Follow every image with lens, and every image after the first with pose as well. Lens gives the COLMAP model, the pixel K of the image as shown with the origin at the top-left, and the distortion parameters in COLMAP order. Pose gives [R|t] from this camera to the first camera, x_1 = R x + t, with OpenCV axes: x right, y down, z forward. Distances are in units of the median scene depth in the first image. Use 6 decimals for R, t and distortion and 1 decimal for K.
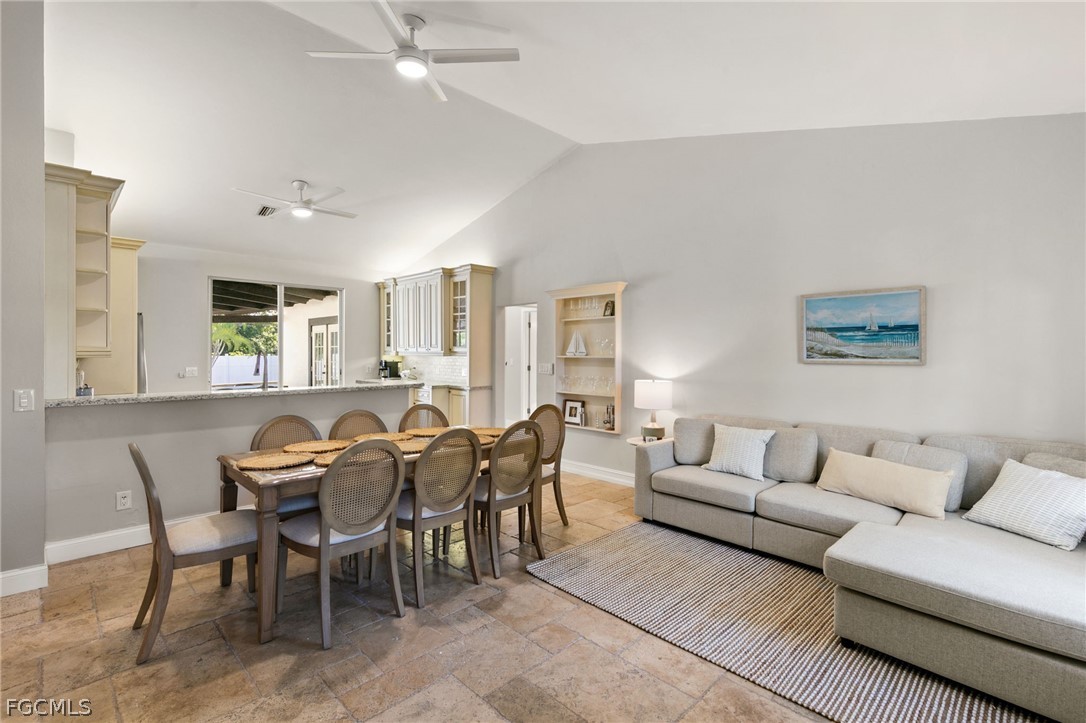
lens RADIAL K [[492.0, 0, 545.4], [0, 492.0, 350.9], [0, 0, 1]] dist [0.002284, 0.000281]
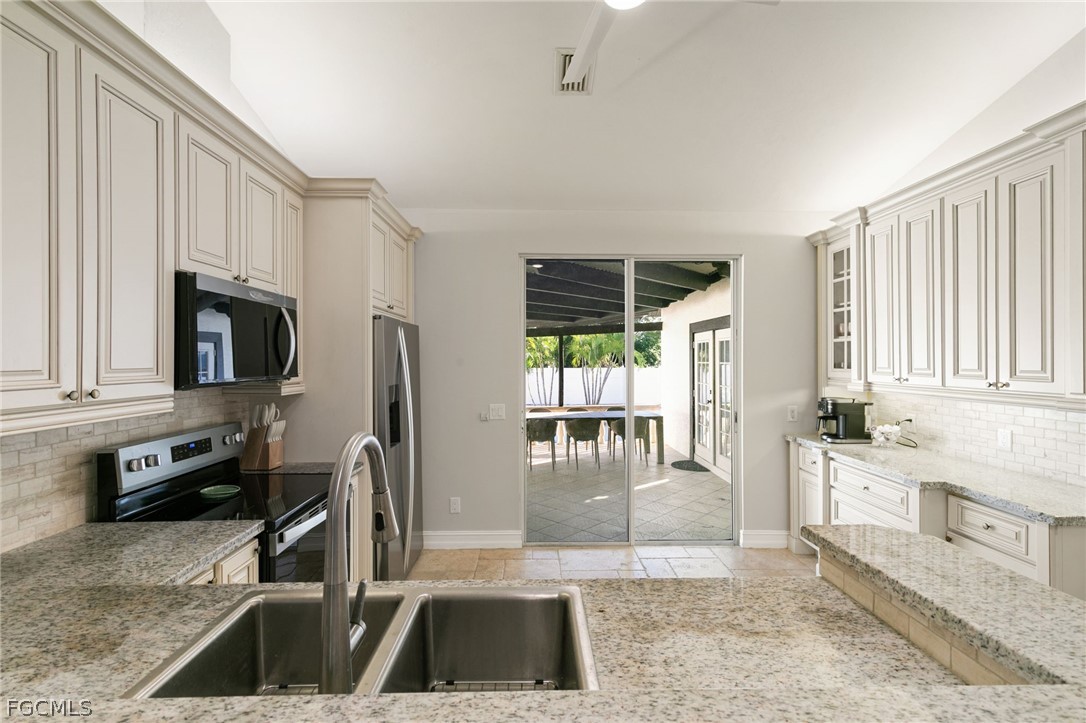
lens RADIAL K [[484.8, 0, 545.8], [0, 484.8, 360.2], [0, 0, 1]] dist [0.005408, 0.000292]
pose [[0.723549, -0.001448, -0.690271, -0.250885], [0.002739, 0.999996, 0.000773, -0.022069], [0.690267, -0.002449, 0.723550, 0.594662]]
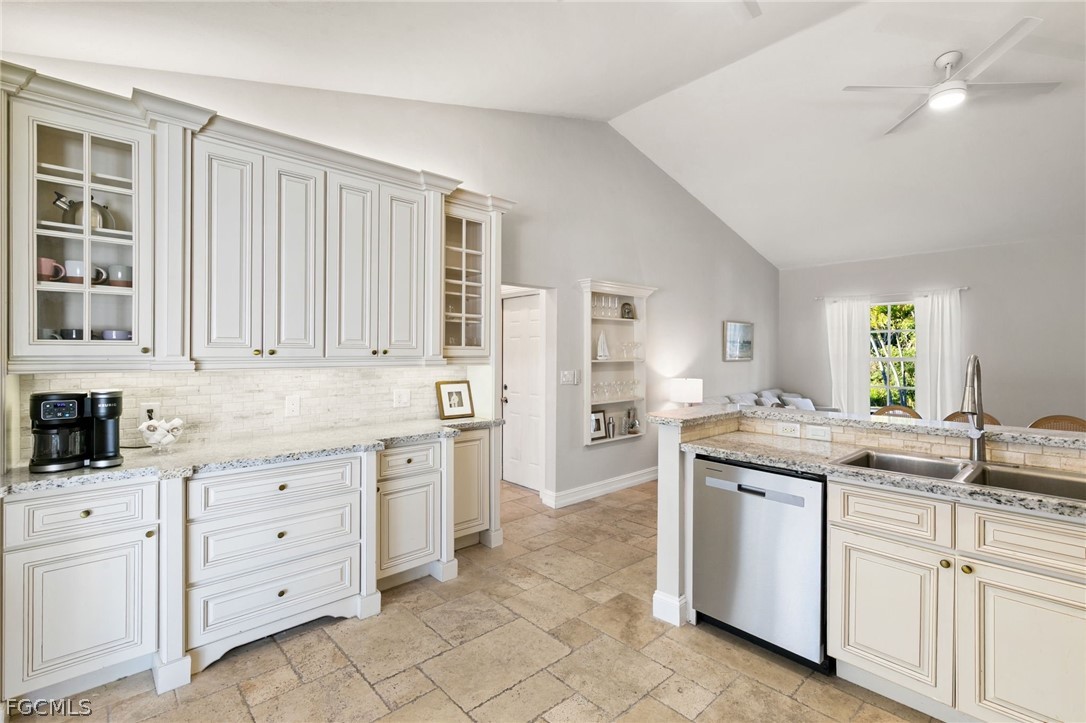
lens RADIAL K [[492.0, 0, 545.4], [0, 492.0, 350.9], [0, 0, 1]] dist [0.002284, 0.000281]
pose [[0.041368, -0.000384, 0.999144, -0.695649], [-0.003391, 0.999994, 0.000525, -0.004864], [-0.999138, -0.003410, 0.041367, 0.909469]]
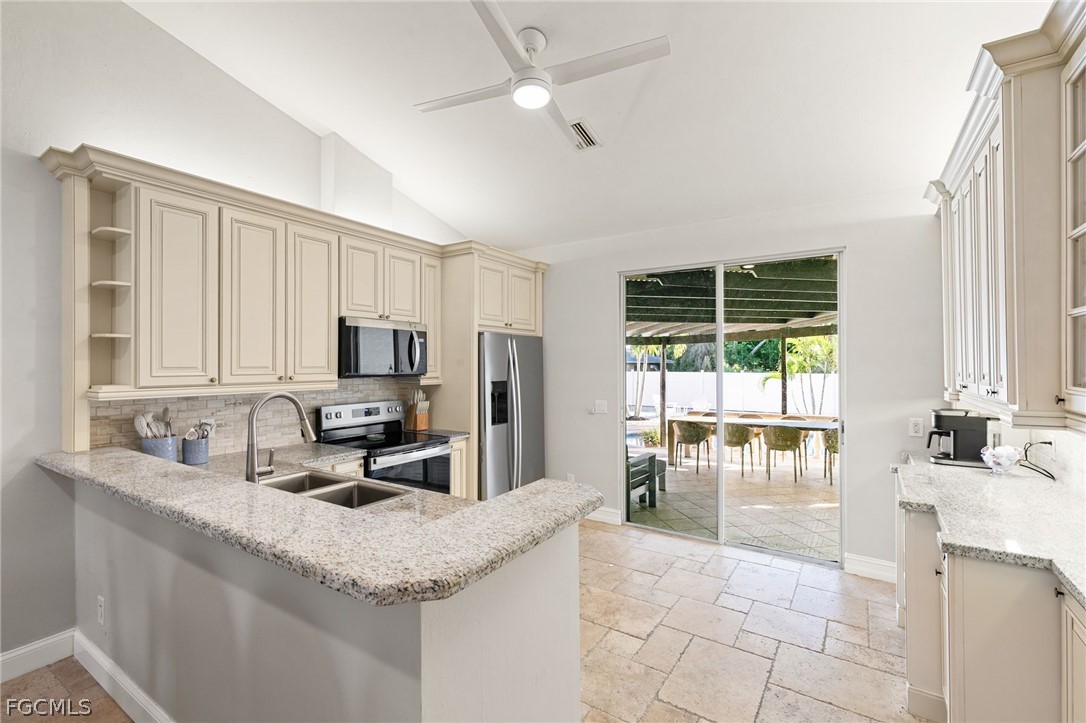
lens RADIAL K [[482.2, 0, 545.3], [0, 482.2, 362.3], [0, 0, 1]] dist [0.006541, -0.000525]
pose [[0.204271, -0.006231, -0.978895, -0.030856], [0.001135, 0.999981, -0.006129, -0.019500], [0.978914, 0.000141, 0.204274, 0.760162]]
